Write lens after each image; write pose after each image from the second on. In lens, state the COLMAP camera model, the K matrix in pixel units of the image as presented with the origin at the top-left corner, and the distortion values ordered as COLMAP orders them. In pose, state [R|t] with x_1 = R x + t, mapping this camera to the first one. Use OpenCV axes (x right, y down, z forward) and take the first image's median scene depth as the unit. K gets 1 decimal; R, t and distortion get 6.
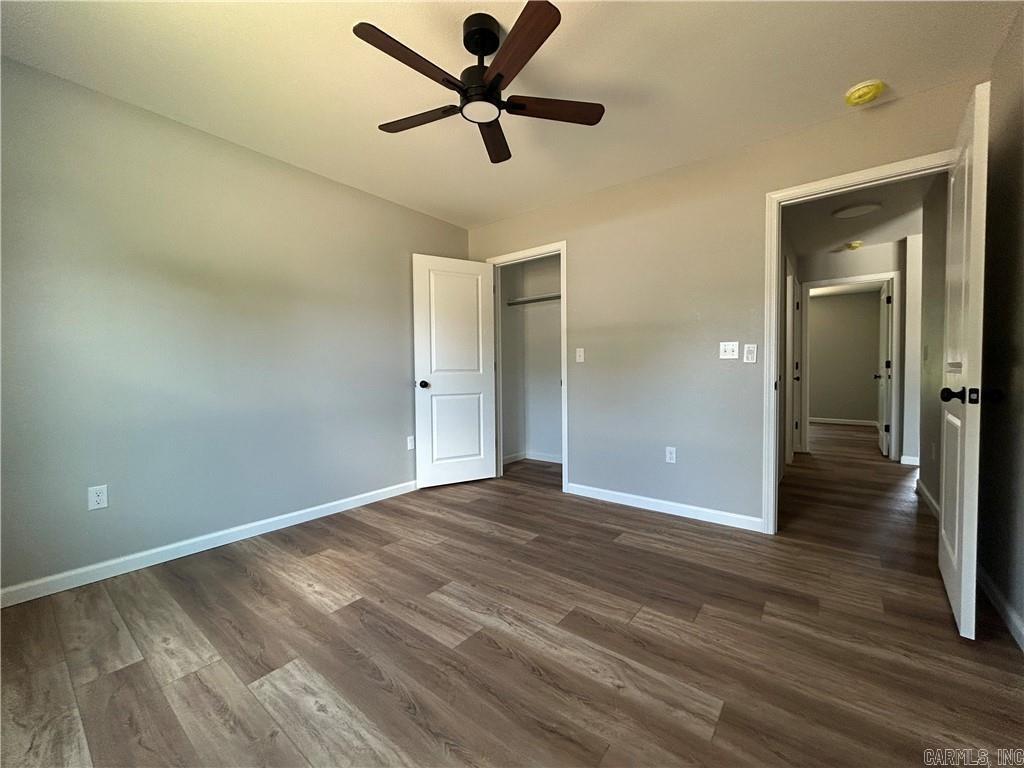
lens RADIAL K [[412.8, 0, 512.0], [0, 412.8, 384.0], [0, 0, 1]] dist [-0.001434, 0.000275]
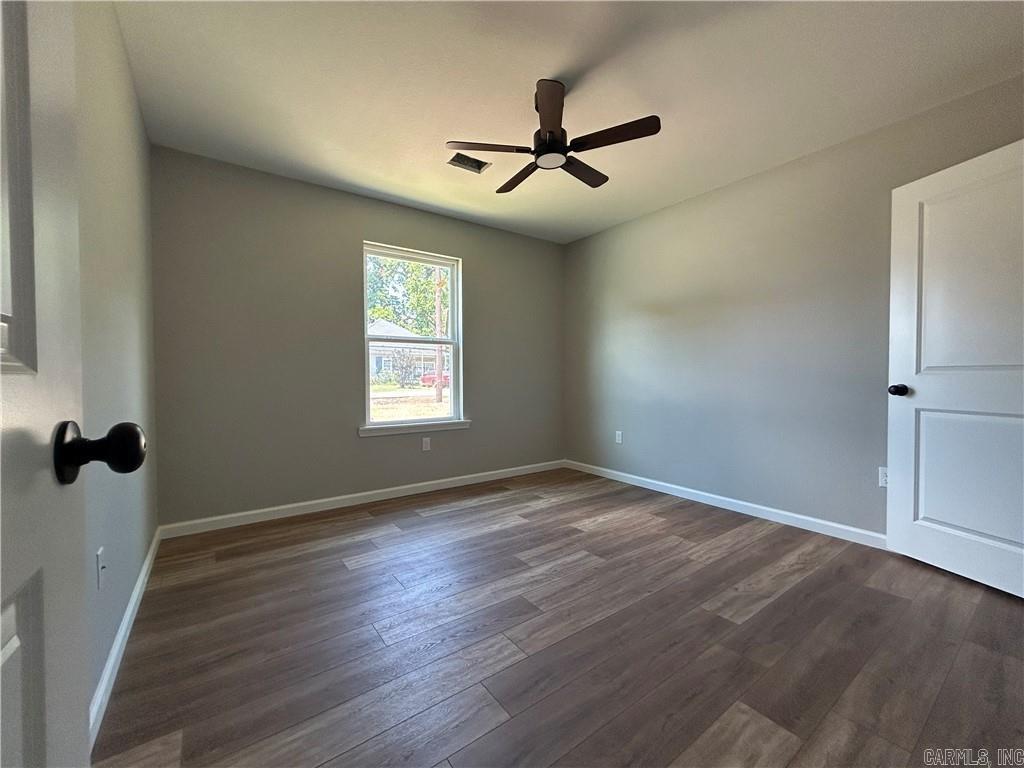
lens RADIAL K [[412.8, 0, 512.0], [0, 412.8, 384.0], [0, 0, 1]] dist [-0.001434, 0.000275]
pose [[-0.265083, 0.029371, -0.963778, 0.851456], [-0.029318, 0.998828, 0.038503, -0.026680], [0.963780, 0.038463, -0.263912, 0.900160]]
